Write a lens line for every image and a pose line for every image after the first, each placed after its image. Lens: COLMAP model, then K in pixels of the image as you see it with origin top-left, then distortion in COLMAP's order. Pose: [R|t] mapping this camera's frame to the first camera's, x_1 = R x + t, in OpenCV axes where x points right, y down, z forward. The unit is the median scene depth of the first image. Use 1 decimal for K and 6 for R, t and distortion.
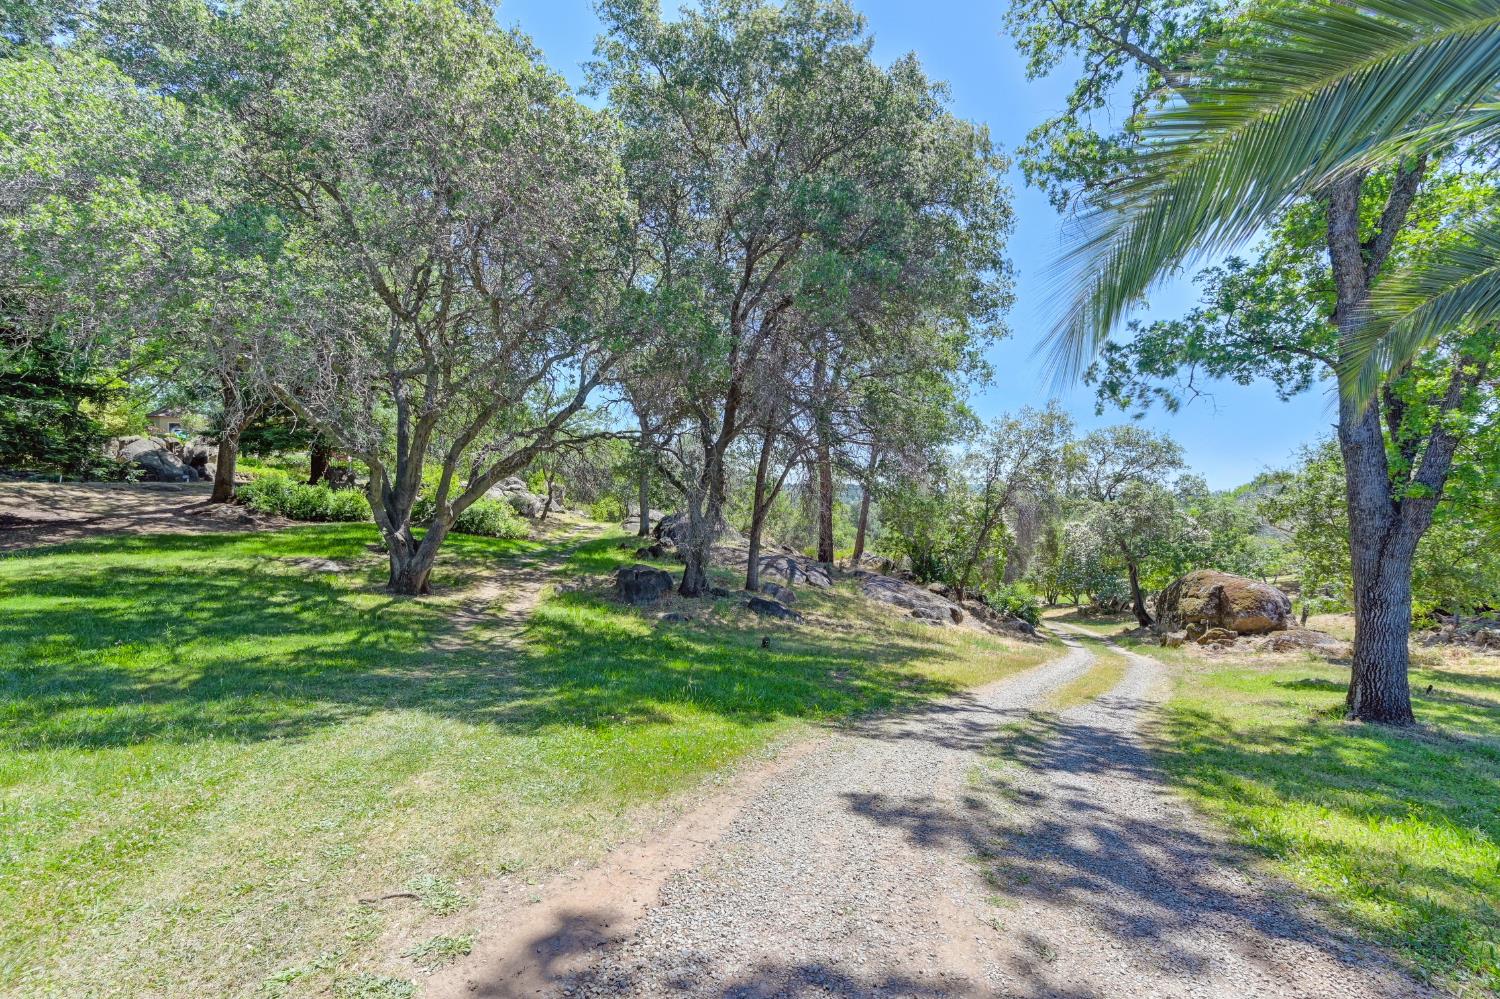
lens RADIAL K [[594.0, 0, 750.9], [0, 594.0, 503.1], [0, 0, 1]] dist [0.000689, 0.000094]
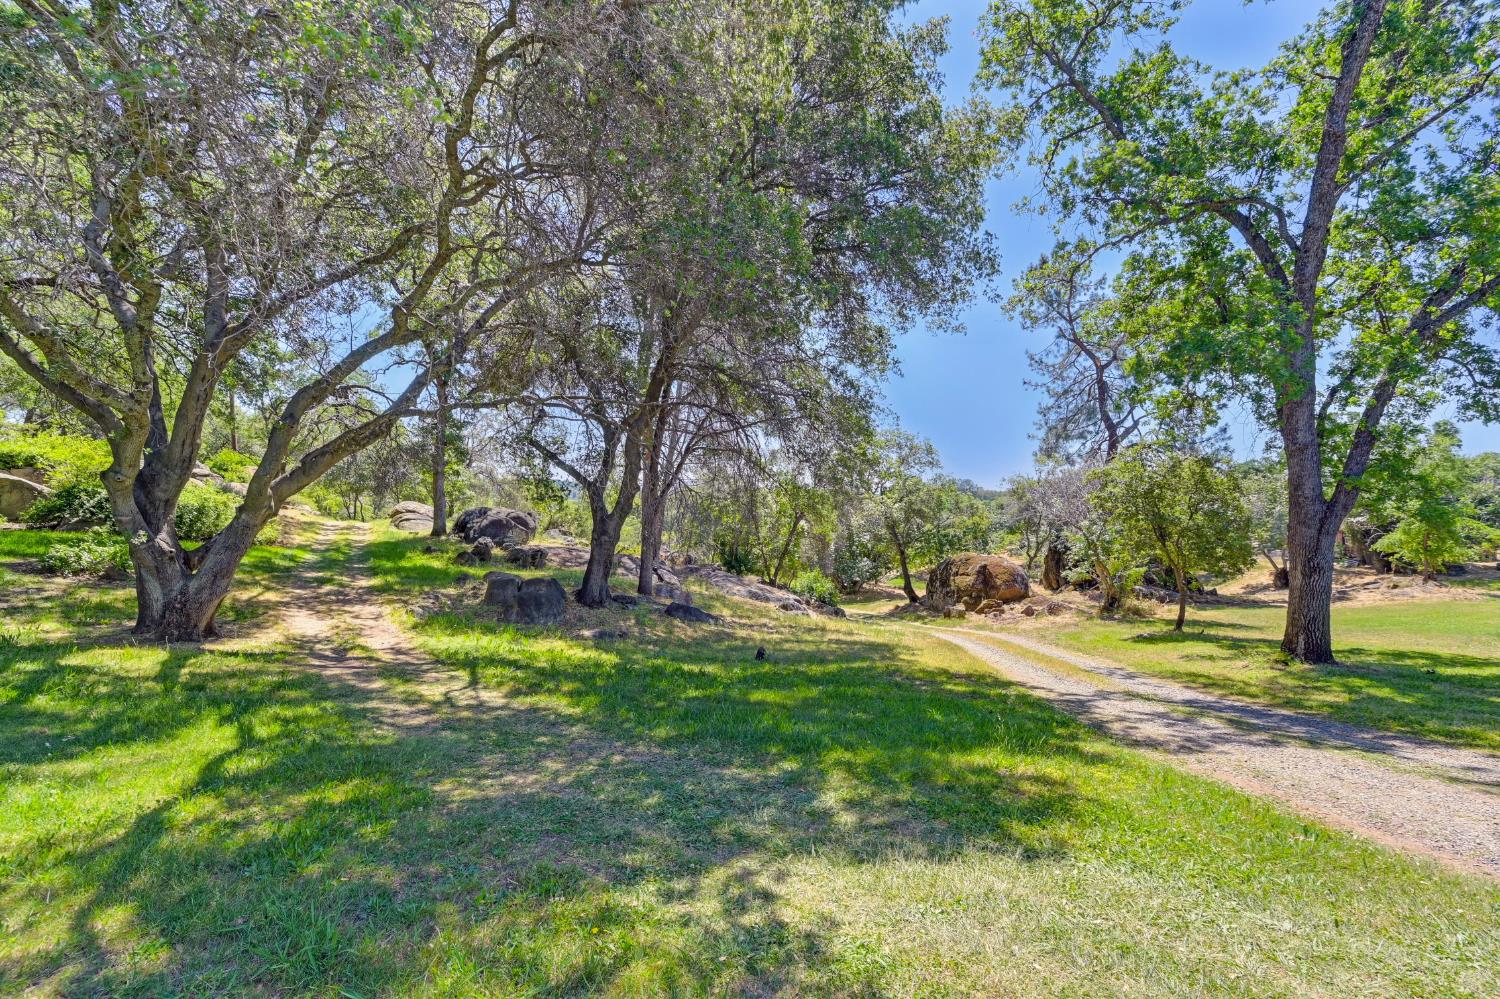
lens RADIAL K [[594.0, 0, 749.8], [0, 594.0, 498.3], [0, 0, 1]] dist [0.000689, 0.000094]
pose [[0.897389, 0.002281, 0.441235, -0.193738], [-0.002145, 0.999997, -0.000807, 0.005372], [-0.441235, -0.000222, 0.897391, 0.124066]]
